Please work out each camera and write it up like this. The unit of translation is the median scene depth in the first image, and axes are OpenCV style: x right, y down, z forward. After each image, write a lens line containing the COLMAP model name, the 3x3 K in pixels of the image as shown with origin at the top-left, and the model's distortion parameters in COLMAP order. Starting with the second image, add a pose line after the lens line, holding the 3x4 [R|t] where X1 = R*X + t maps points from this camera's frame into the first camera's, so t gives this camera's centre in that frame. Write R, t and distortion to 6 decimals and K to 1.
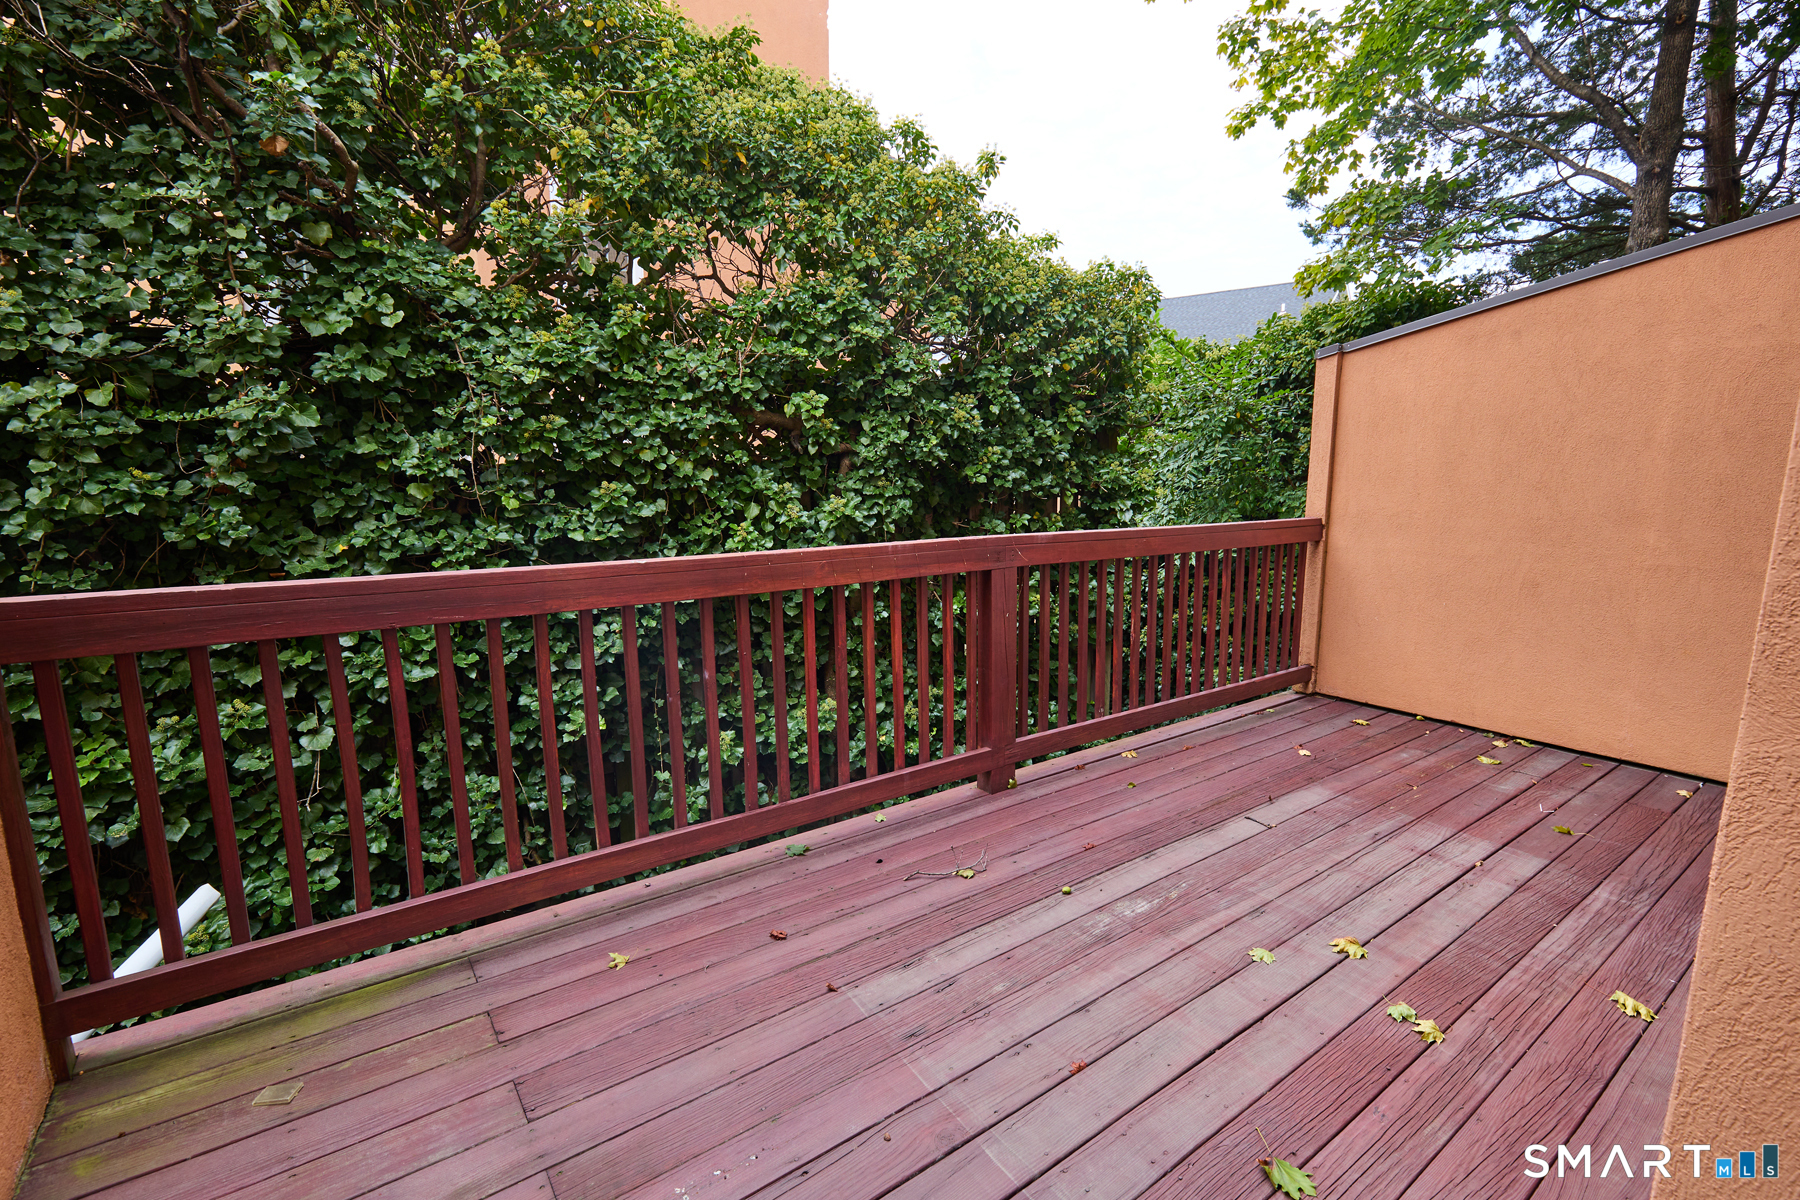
lens RADIAL K [[822.4, 0, 902.6], [0, 822.4, 609.3], [0, 0, 1]] dist [0.003129, -0.000214]
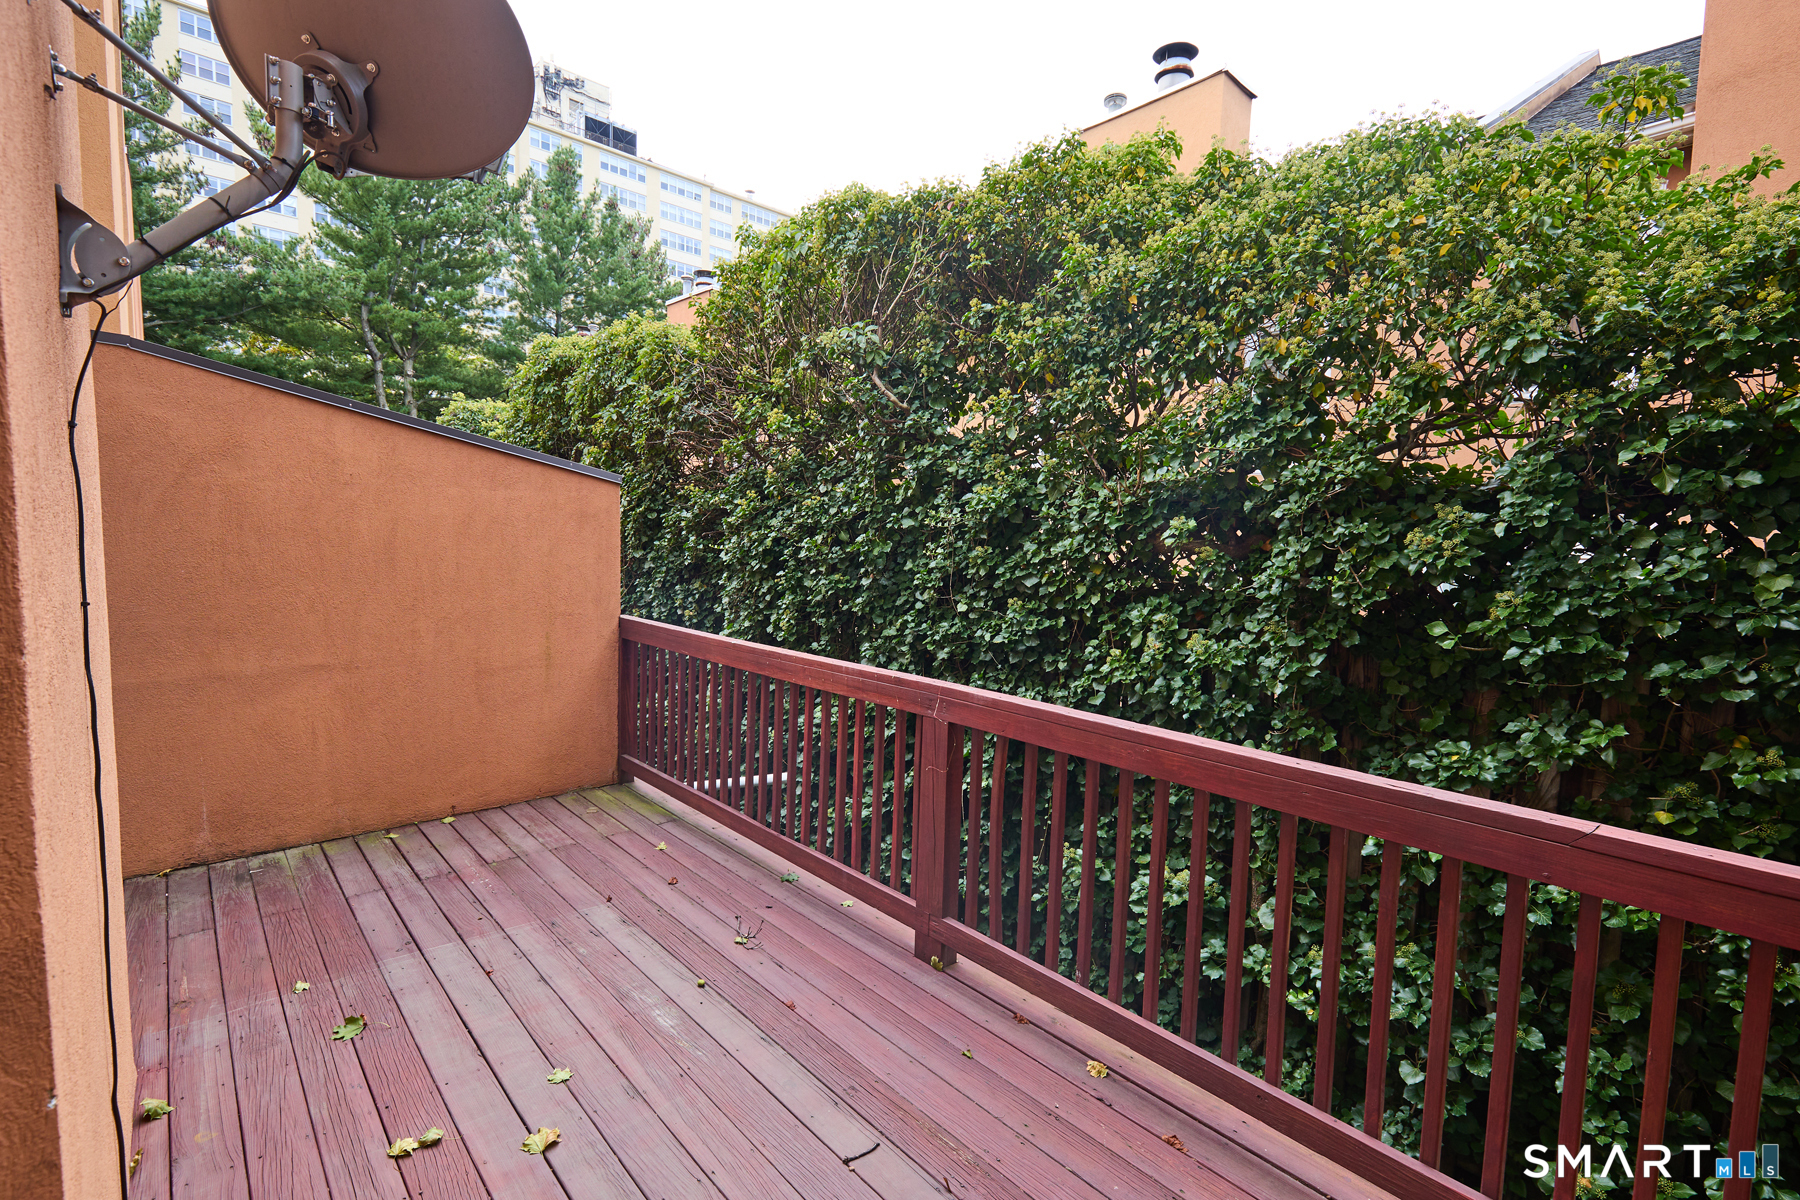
lens RADIAL K [[824.9, 0, 903.1], [0, 824.9, 590.6], [0, 0, 1]] dist [0.000036, 0.000090]
pose [[0.096003, 0.068058, -0.993052, 1.525525], [-0.192622, 0.980071, 0.048547, -0.338575], [0.976566, 0.186623, 0.107199, 1.225432]]
